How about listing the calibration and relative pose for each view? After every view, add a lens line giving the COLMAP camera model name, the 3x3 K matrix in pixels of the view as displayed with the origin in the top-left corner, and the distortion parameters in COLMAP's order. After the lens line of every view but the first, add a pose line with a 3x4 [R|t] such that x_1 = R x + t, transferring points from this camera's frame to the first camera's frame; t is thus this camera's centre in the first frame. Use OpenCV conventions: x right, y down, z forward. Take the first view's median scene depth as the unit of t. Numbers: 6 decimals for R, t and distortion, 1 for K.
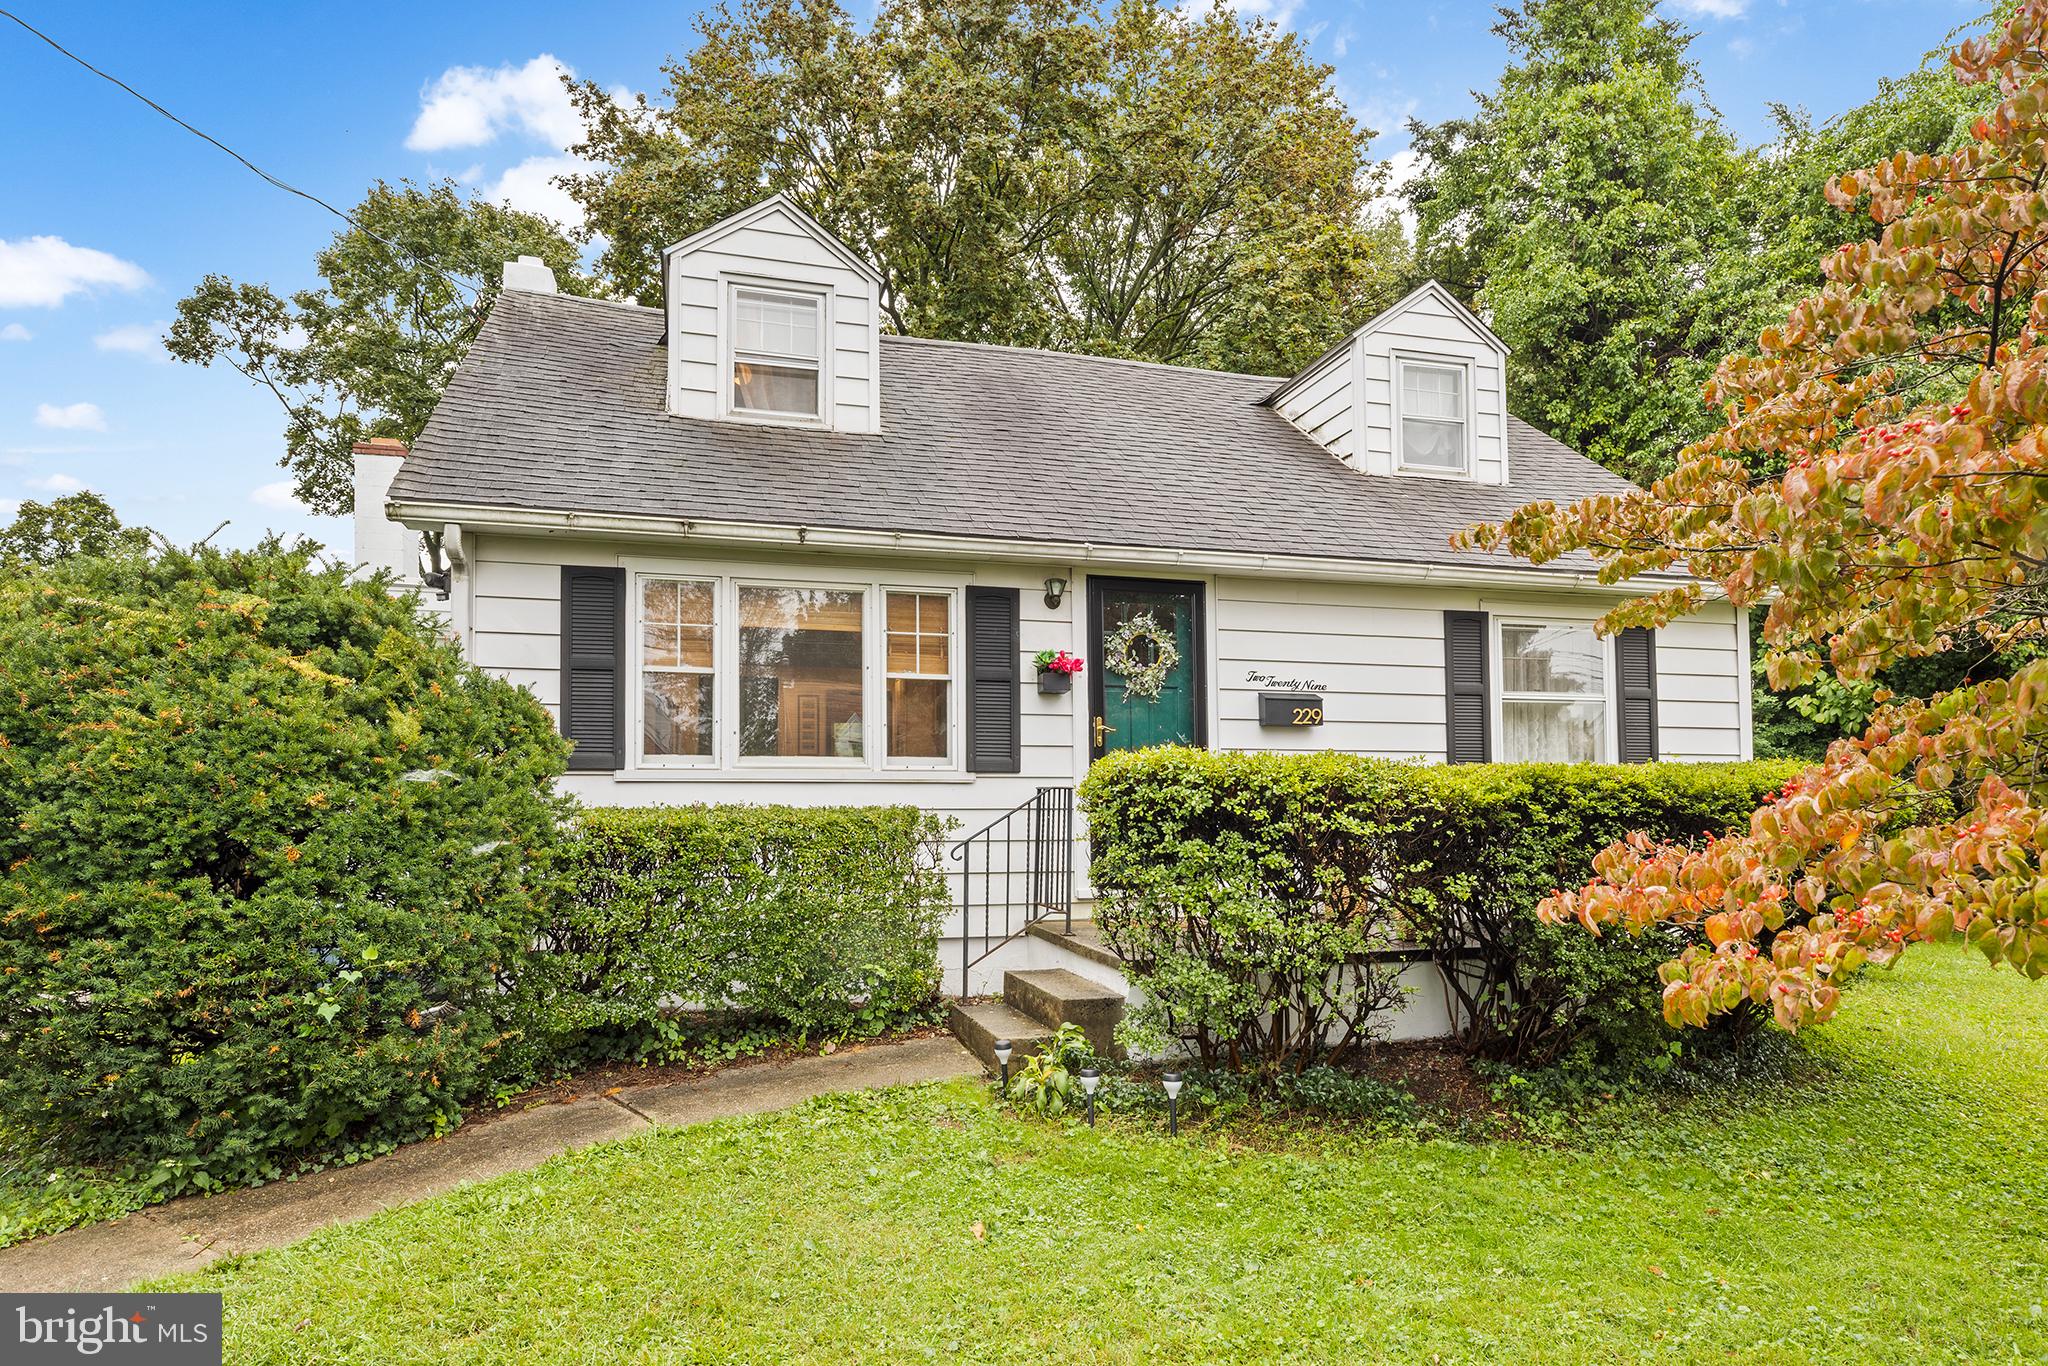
lens RADIAL K [[1194.0, 0, 1024.0], [0, 1194.0, 683.0], [0, 0, 1]] dist [0.003787, 0.003380]
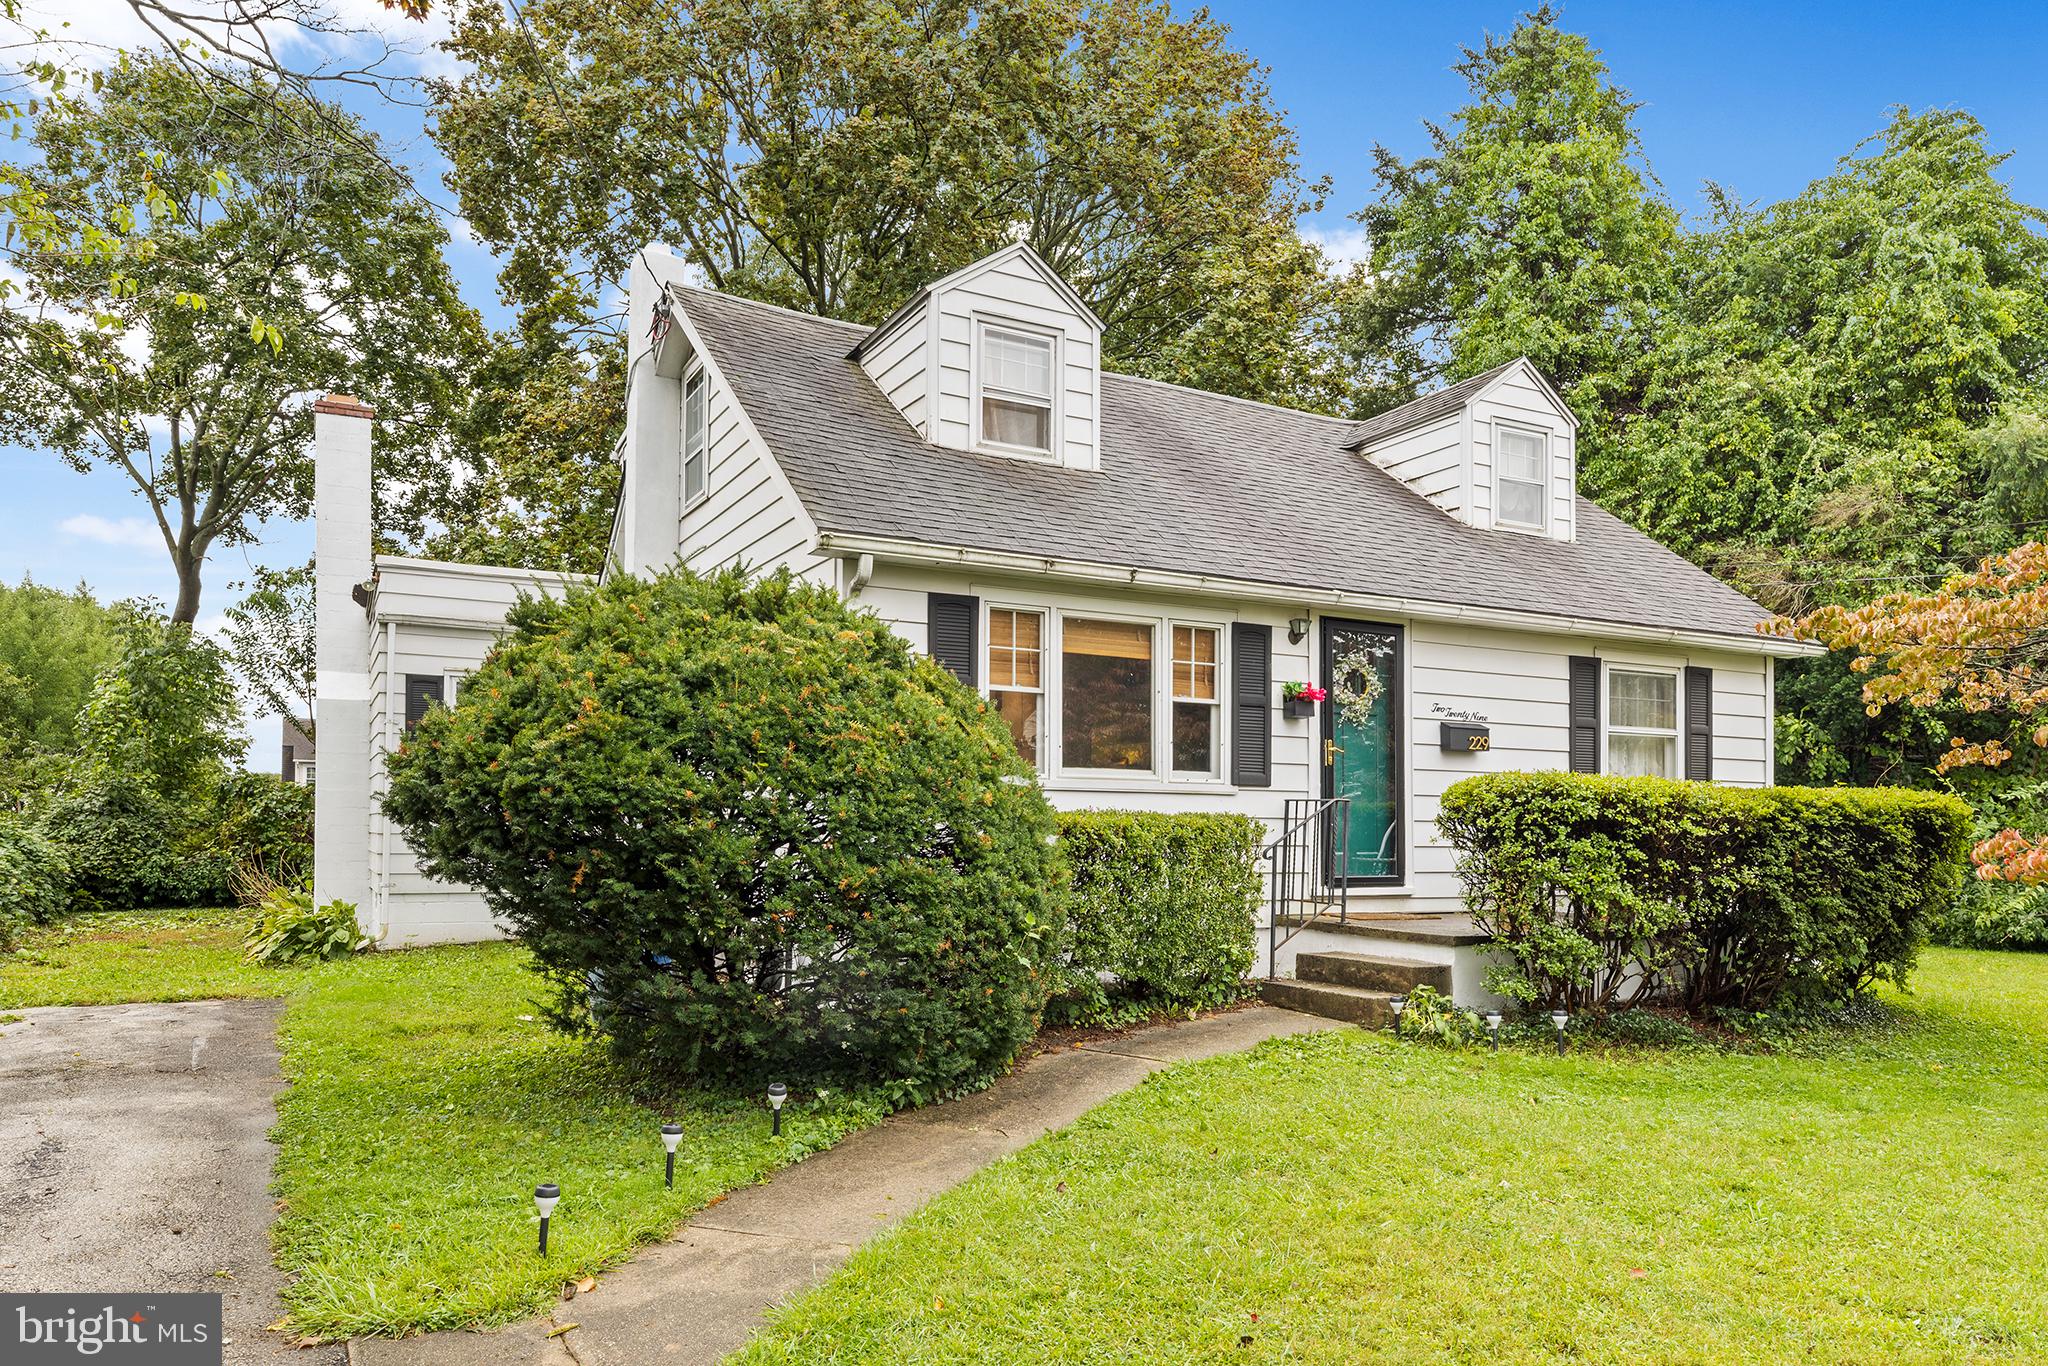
lens RADIAL K [[1410.3, 0, 1023.7], [0, 1410.3, 707.6], [0, 0, 1]] dist [0.005212, 0.000060]
pose [[0.975821, 0.030609, 0.216417, -0.520508], [-0.034566, 0.999297, 0.014525, -0.012243], [-0.215820, -0.021655, 0.976193, -0.268365]]
